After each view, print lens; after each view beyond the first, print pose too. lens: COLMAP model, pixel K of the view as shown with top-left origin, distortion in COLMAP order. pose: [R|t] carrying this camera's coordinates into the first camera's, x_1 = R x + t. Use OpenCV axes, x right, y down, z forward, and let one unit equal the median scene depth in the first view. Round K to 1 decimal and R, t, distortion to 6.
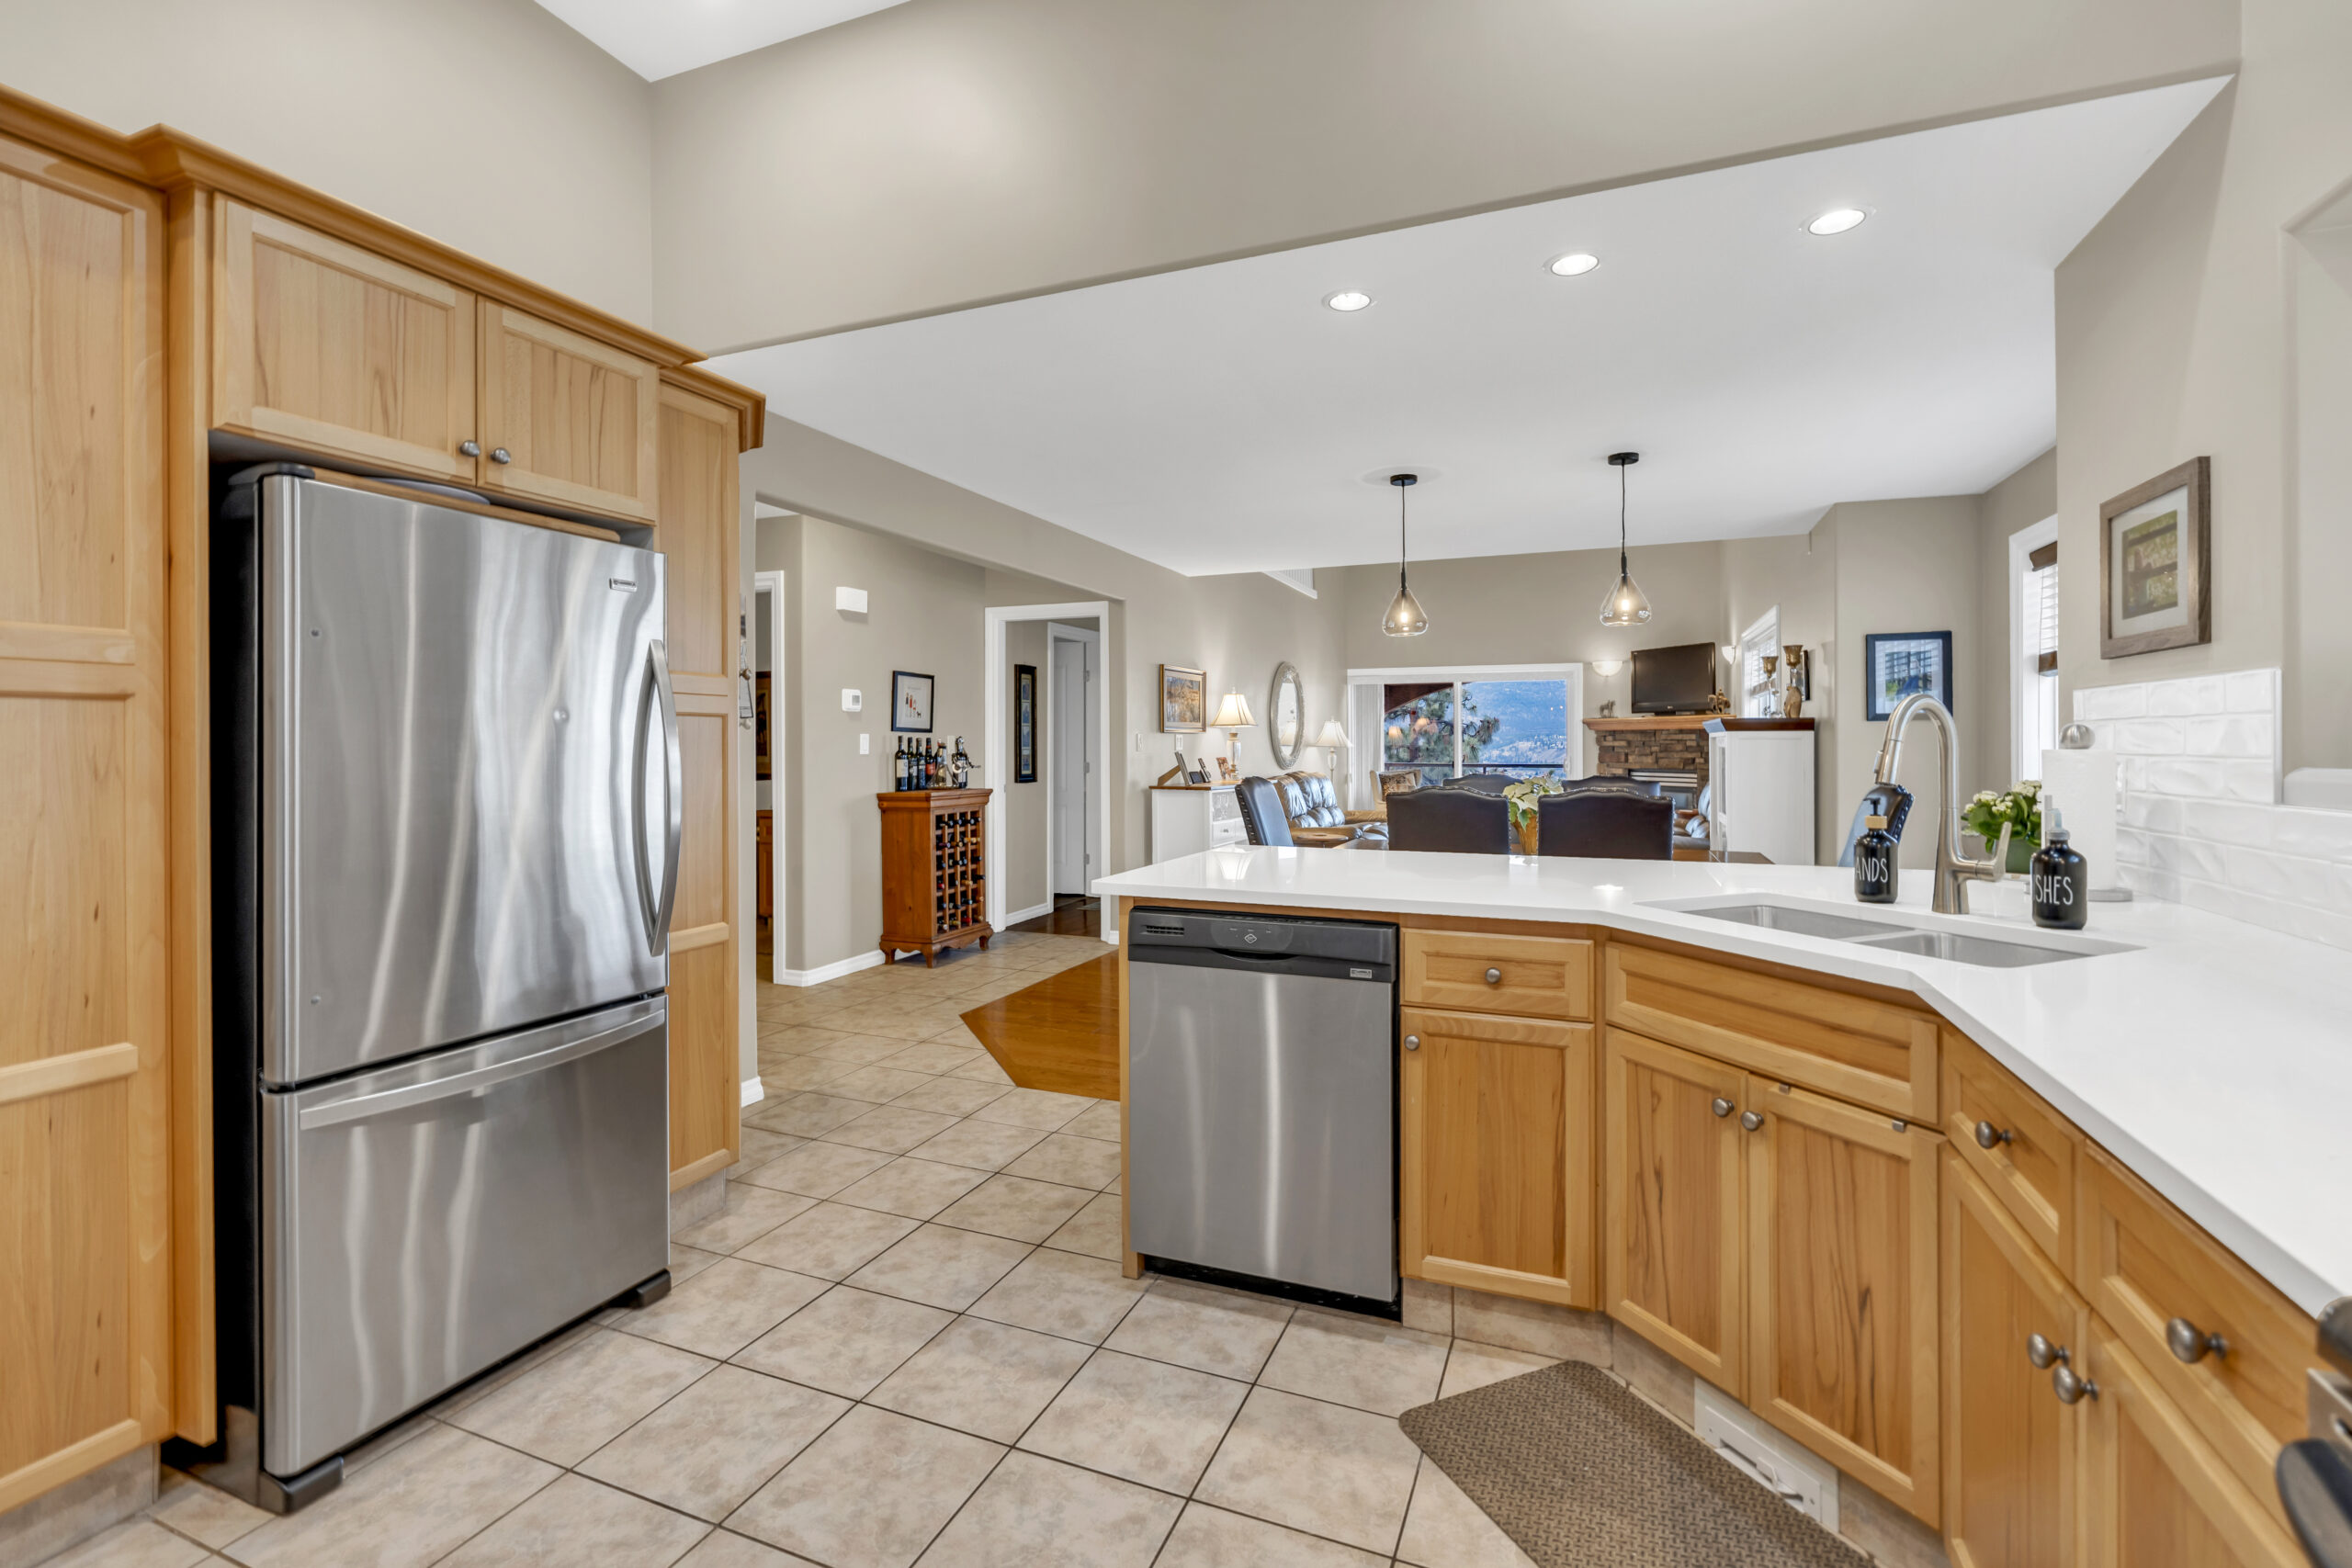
lens RADIAL K [[1045.9, 0, 1185.6], [0, 1045.9, 742.7], [0, 0, 1]] dist [-0.003351, -0.000159]
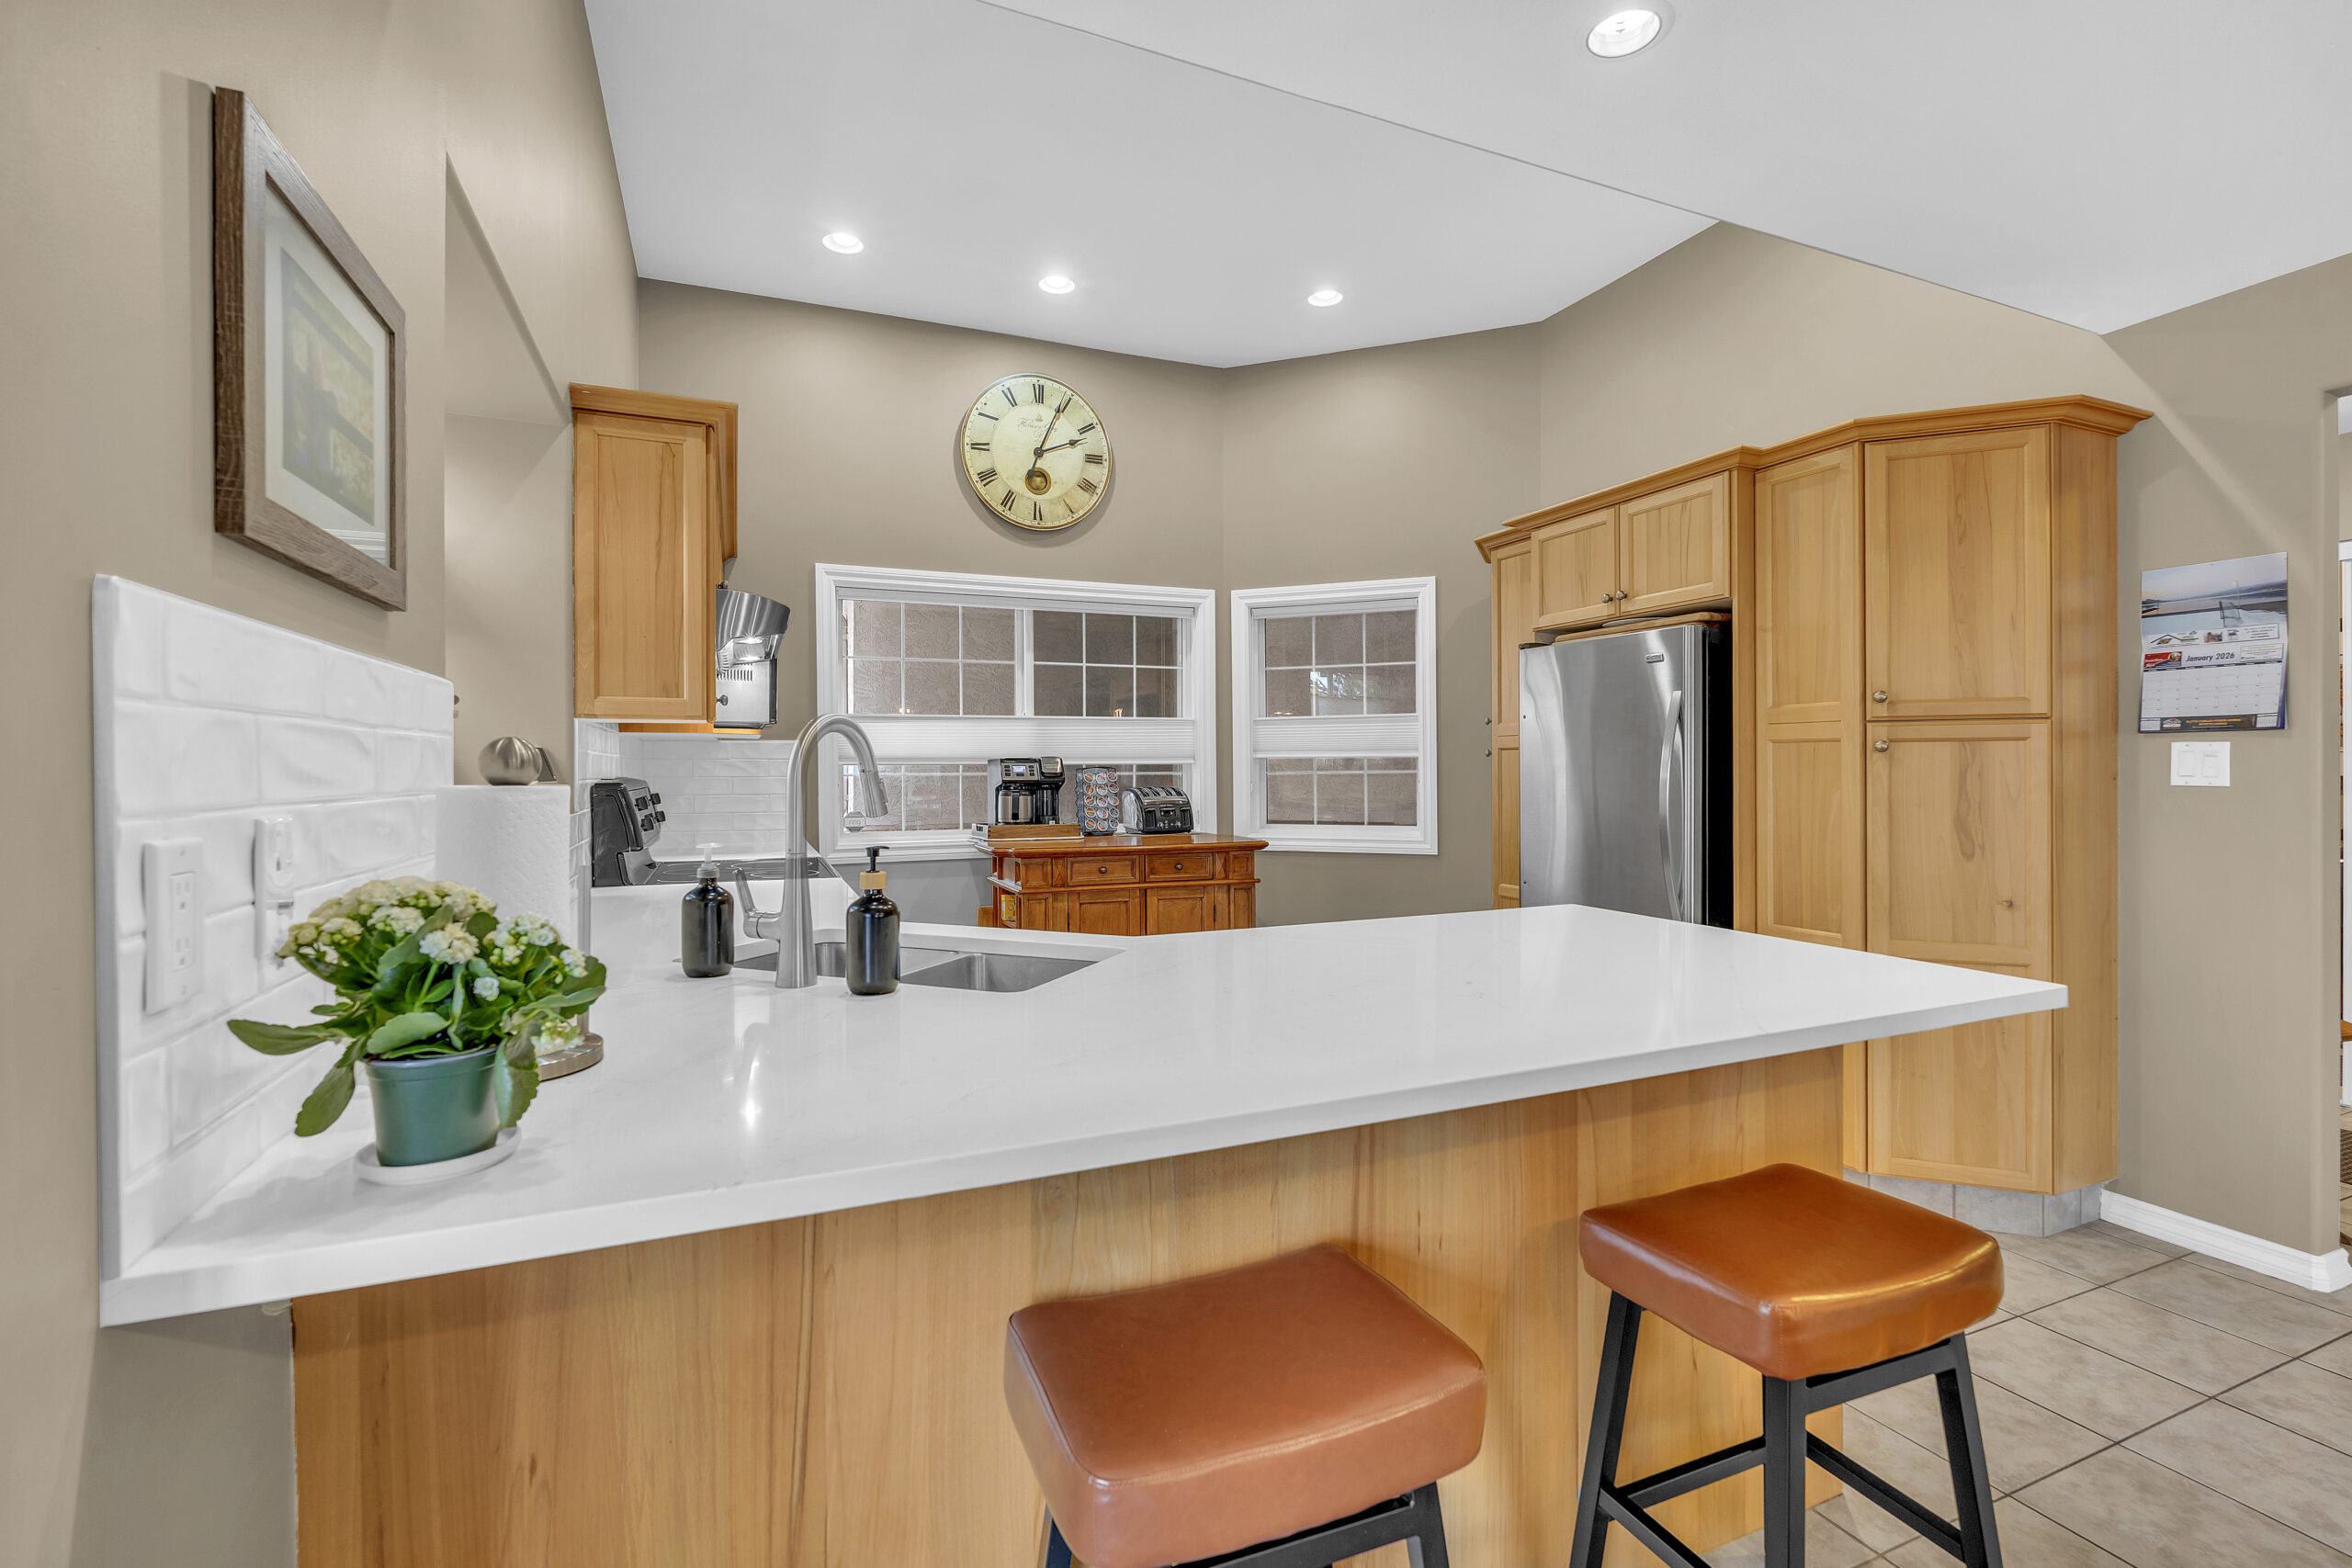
lens RADIAL K [[1025.9, 0, 1177.7], [0, 1025.9, 776.1], [0, 0, 1]] dist [-0.002783, 0.000426]
pose [[-0.705299, 0.009413, -0.708847, 0.968445], [0.004199, 0.999950, 0.009101, -0.001485], [0.708897, 0.003442, -0.705303, 1.575284]]
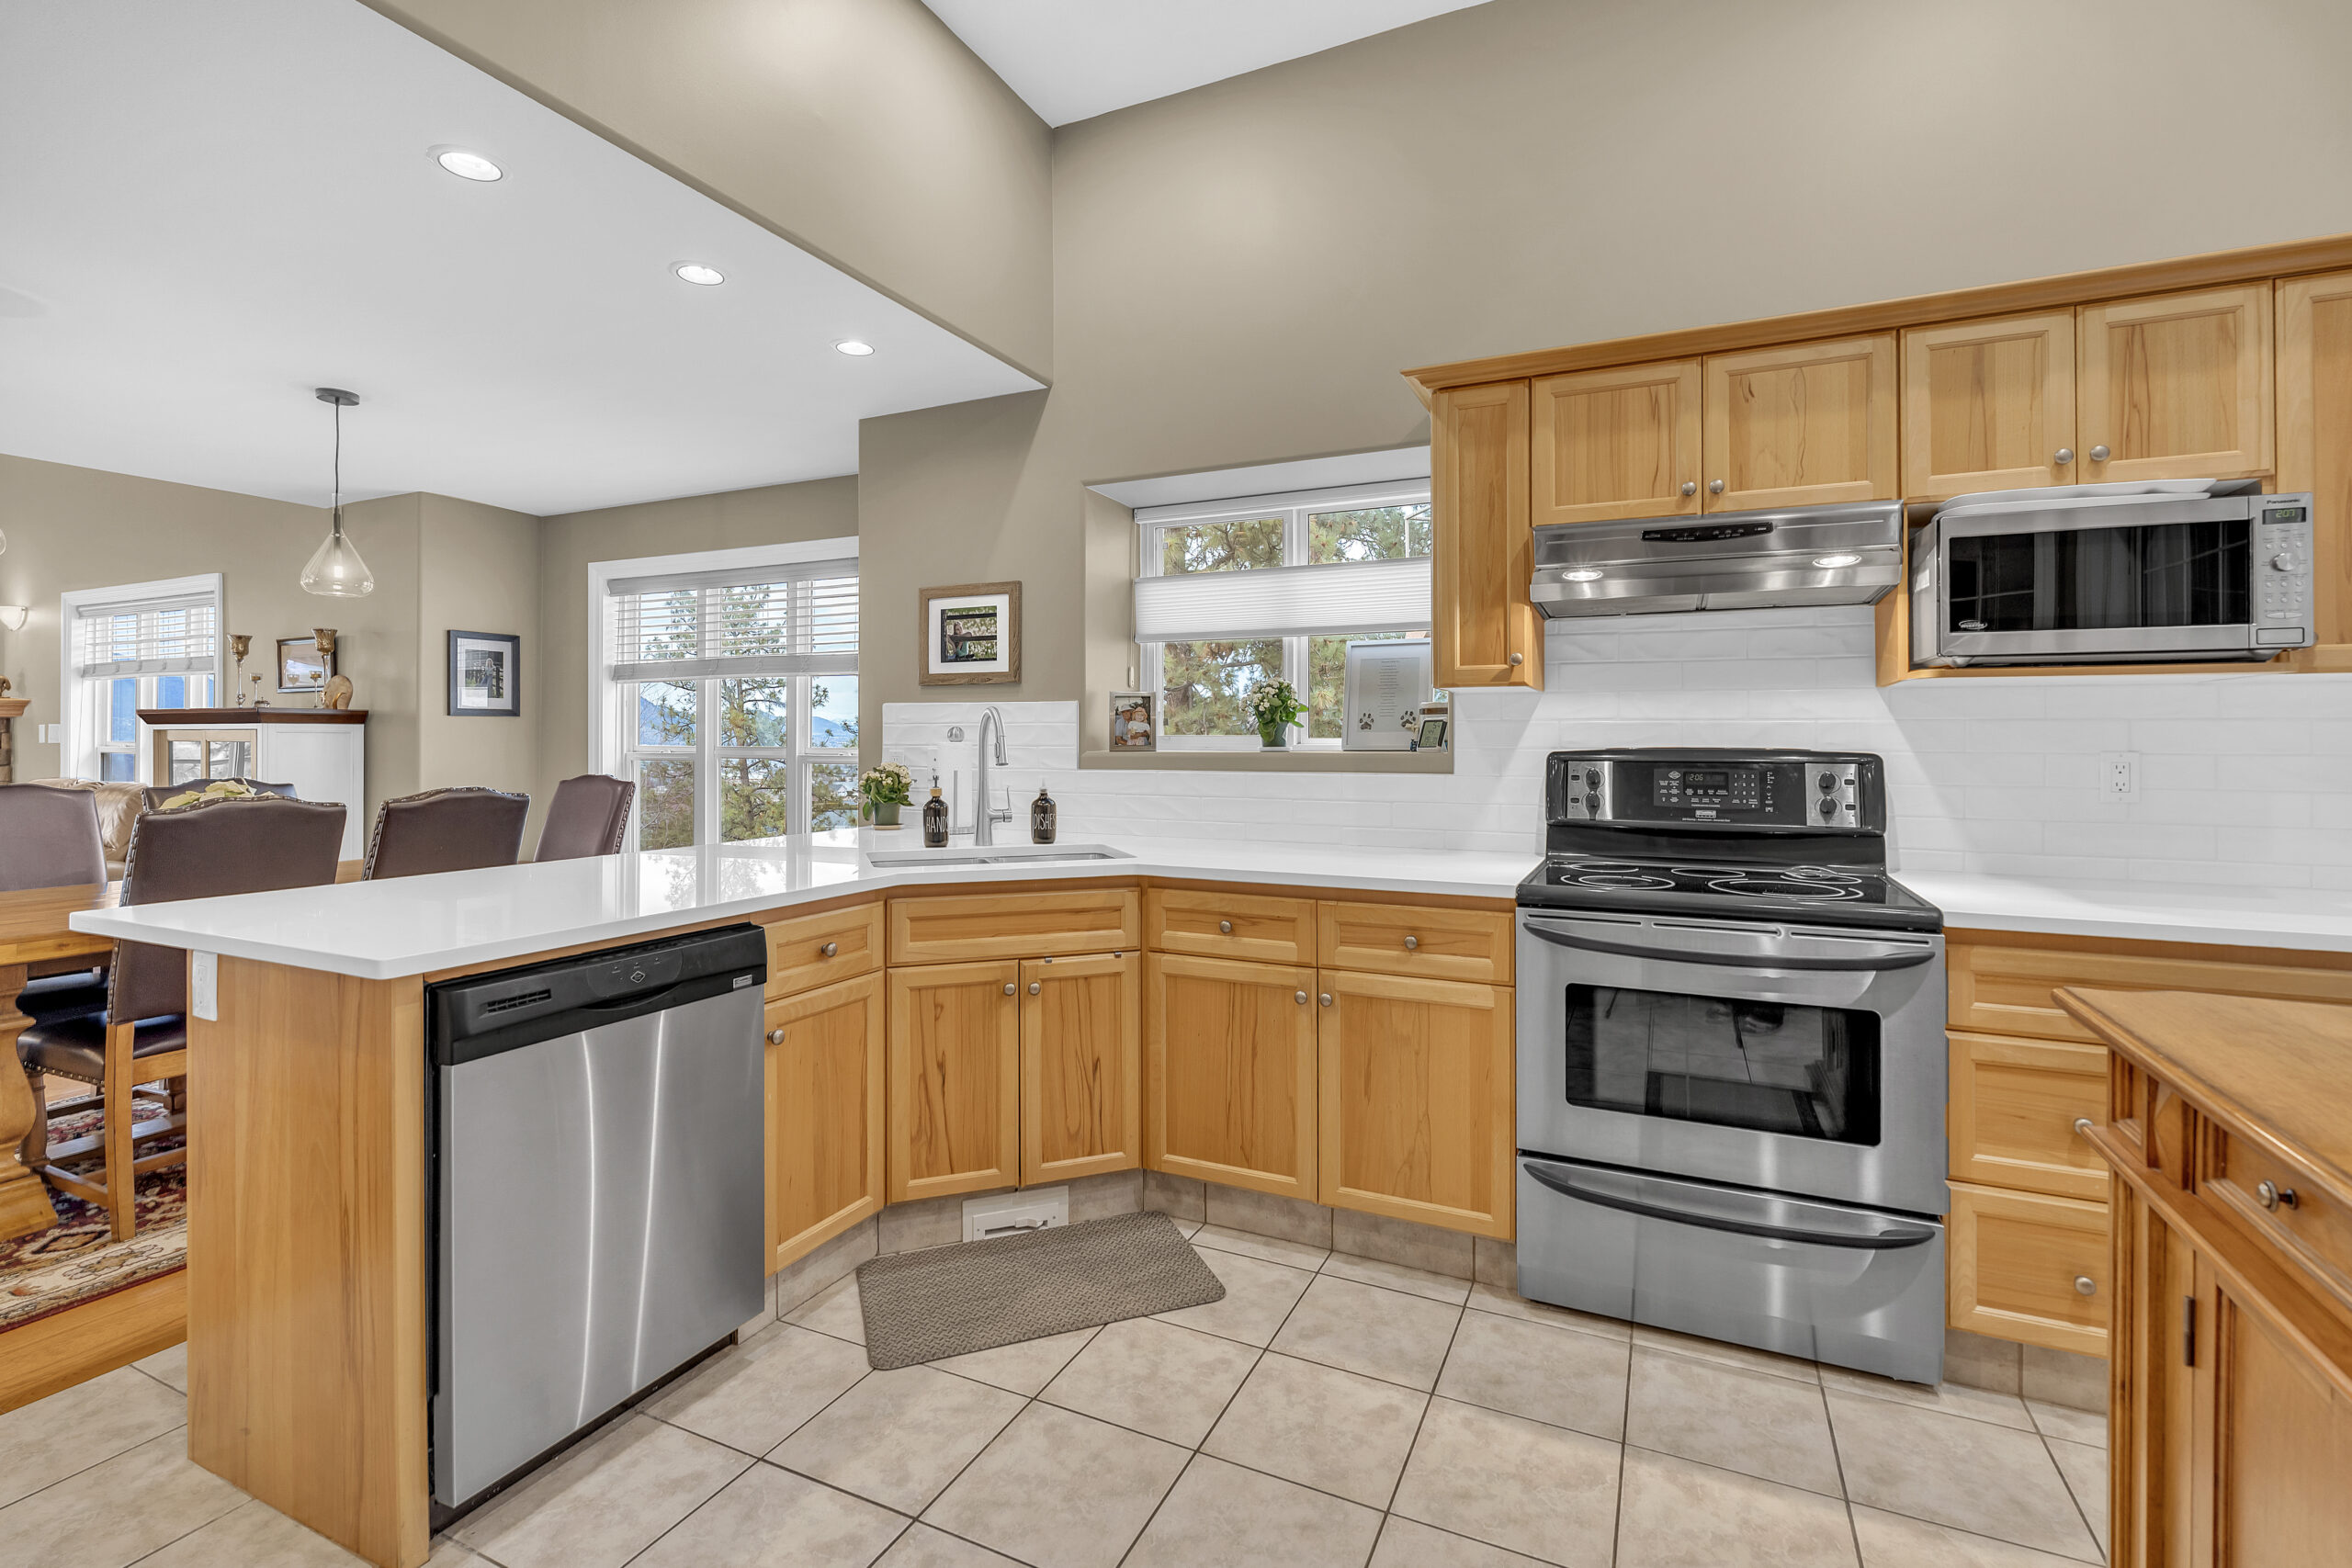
lens RADIAL K [[1047.0, 0, 1189.5], [0, 1047.0, 732.1], [0, 0, 1]] dist [-0.004592, 0.000433]
pose [[0.046894, 0.007625, 0.998871, -0.750085], [-0.002293, 0.999969, -0.007526, 0.002412], [-0.998897, -0.001937, 0.046911, 0.552563]]
